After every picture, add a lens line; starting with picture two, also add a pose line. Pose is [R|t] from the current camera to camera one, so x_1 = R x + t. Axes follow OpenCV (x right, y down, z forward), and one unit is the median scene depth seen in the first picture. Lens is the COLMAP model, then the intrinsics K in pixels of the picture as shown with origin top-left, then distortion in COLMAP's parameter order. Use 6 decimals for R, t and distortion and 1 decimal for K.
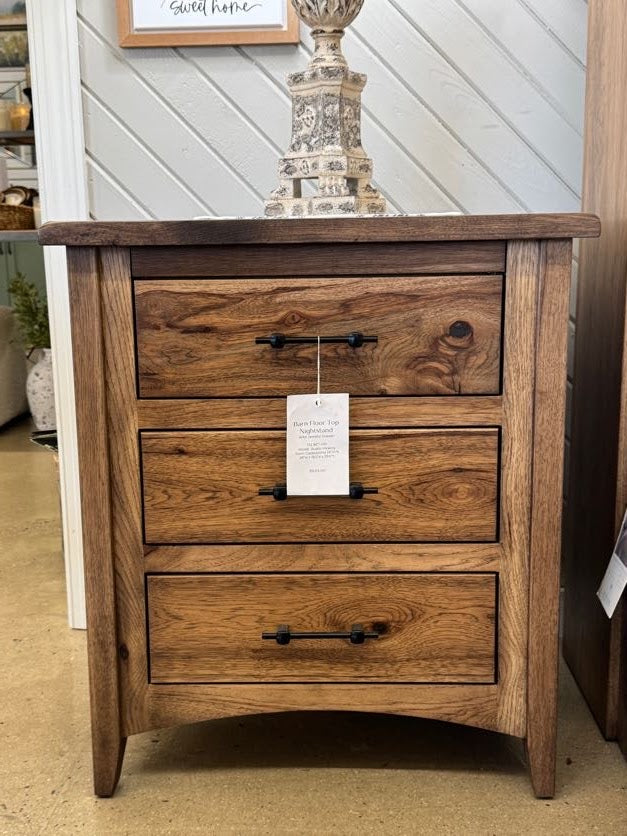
lens RADIAL K [[1010.6, 0, 311.7], [0, 1010.6, 419.1], [0, 0, 1]] dist [0.102687, 0.000000]
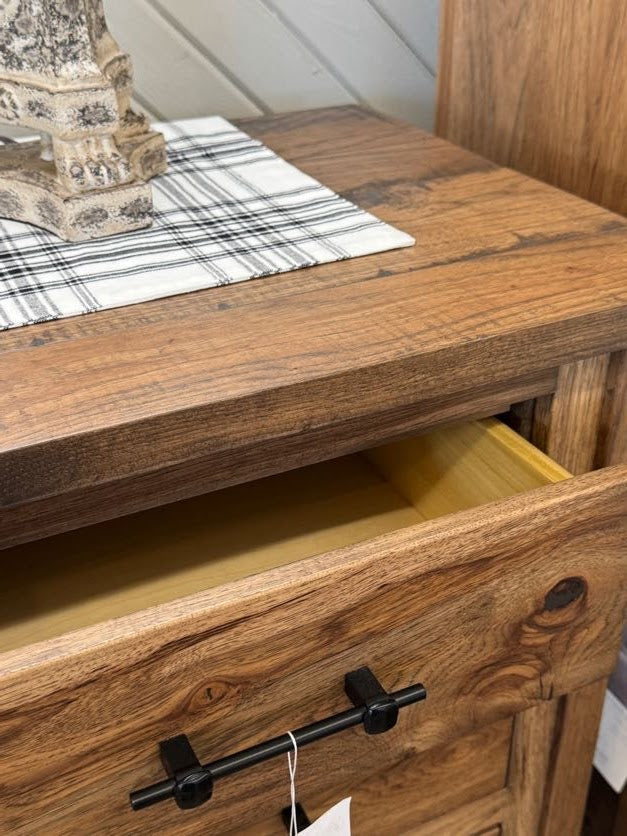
lens RADIAL K [[1010.6, 0, 315.3], [0, 1010.6, 414.4], [0, 0, 1]] dist [0.102687, 0.000000]
pose [[0.901082, -0.210456, 0.379157, -0.103346], [0.096806, 0.949898, 0.297191, -0.304110], [-0.422706, -0.231089, 0.876309, 0.670930]]
